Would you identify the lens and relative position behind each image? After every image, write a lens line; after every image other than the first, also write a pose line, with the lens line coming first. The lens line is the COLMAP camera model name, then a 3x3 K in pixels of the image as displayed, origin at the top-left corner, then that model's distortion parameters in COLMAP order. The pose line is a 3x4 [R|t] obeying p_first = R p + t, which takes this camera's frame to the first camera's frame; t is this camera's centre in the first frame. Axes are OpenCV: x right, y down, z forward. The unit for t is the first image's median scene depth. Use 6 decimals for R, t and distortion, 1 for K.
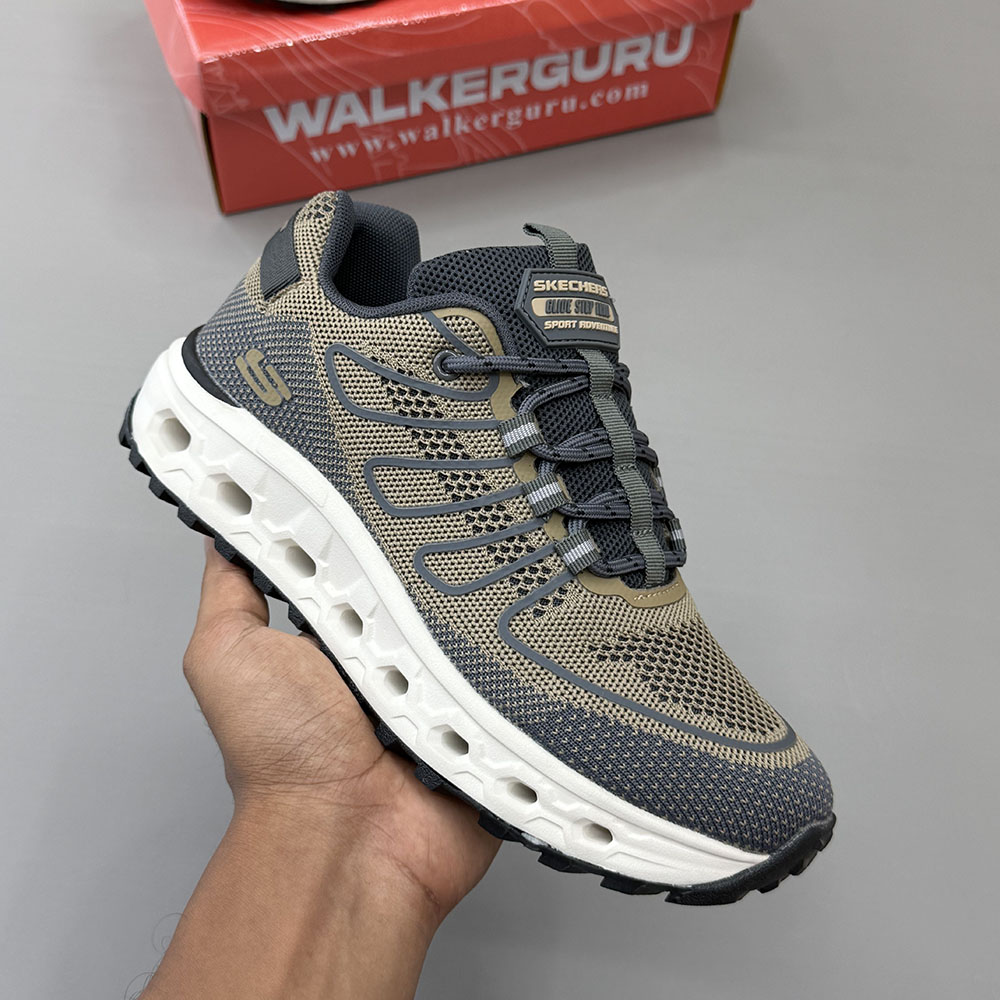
lens RADIAL K [[1322.4, 0, 501.0], [0, 1322.4, 537.3], [0, 0, 1]] dist [0.116960, -0.058473]
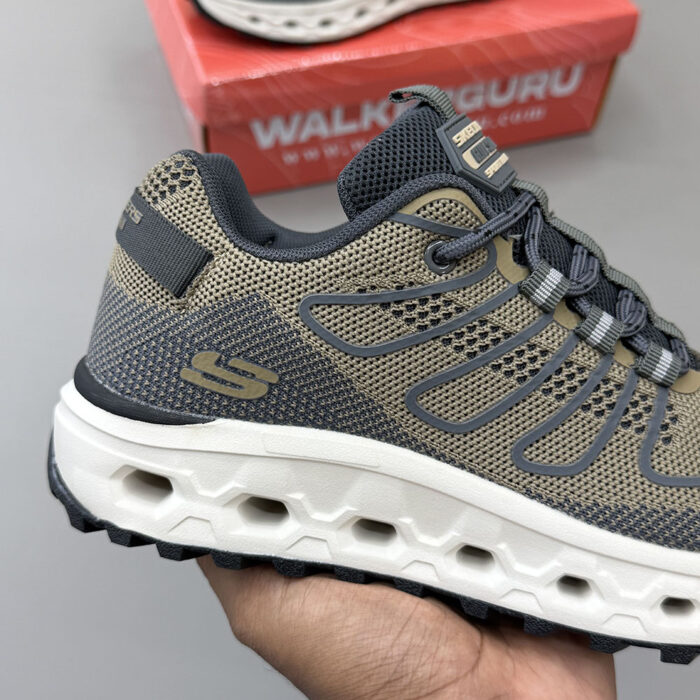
lens RADIAL K [[925.7, 0, 350.7], [0, 925.7, 376.1], [0, 0, 1]] dist [0.116960, -0.058473]
pose [[0.808560, -0.492702, 0.321675, -0.333060], [0.485728, 0.867447, 0.107727, -0.157451], [-0.332113, 0.069143, 0.940702, 0.432458]]
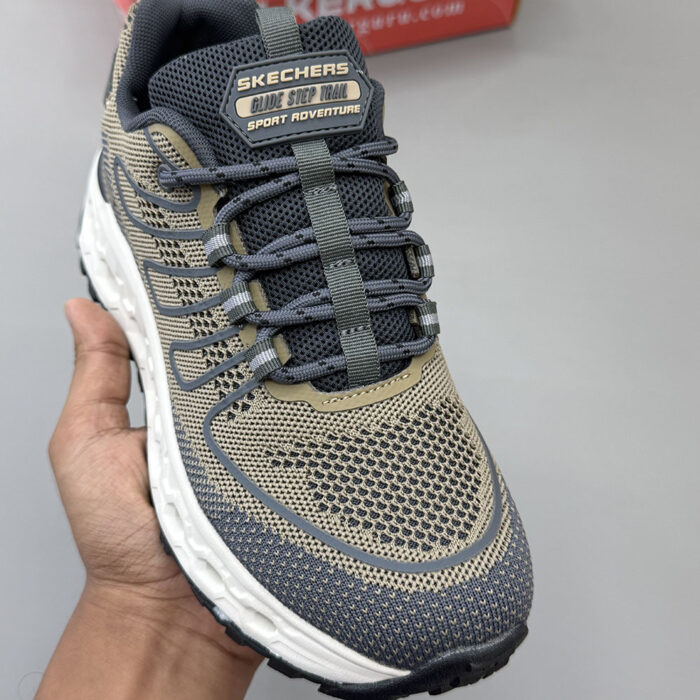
lens RADIAL K [[925.7, 0, 350.7], [0, 925.7, 376.1], [0, 0, 1]] dist [0.116960, -0.058473]
pose [[0.825180, 0.062229, -0.561432, 0.516668], [0.090515, 0.966503, 0.240163, -0.143264], [0.557571, -0.248995, 0.791906, 0.445817]]
